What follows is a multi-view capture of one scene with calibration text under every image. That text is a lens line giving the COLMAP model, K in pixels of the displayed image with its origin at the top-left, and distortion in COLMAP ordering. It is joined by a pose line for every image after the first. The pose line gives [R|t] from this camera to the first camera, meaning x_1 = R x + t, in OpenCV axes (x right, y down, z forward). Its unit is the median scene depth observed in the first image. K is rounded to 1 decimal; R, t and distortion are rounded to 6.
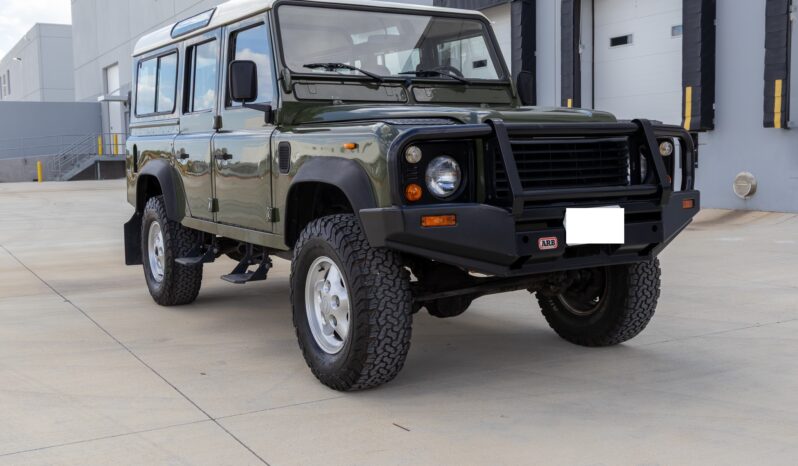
lens RADIAL K [[908.3, 0, 398.6], [0, 908.3, 230.3], [0, 0, 1]] dist [0.024926, 0.000000]
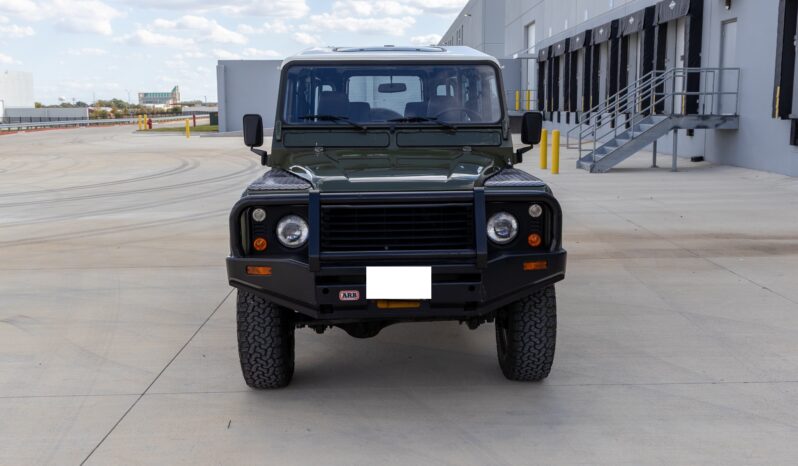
lens RADIAL K [[908.3, 0, 398.3], [0, 908.3, 234.9], [0, 0, 1]] dist [0.024926, 0.000000]
pose [[0.883671, 0.079031, -0.461389, 0.743936], [-0.049855, 0.995928, 0.075107, -0.153759], [0.465446, -0.043367, 0.884013, -0.030569]]
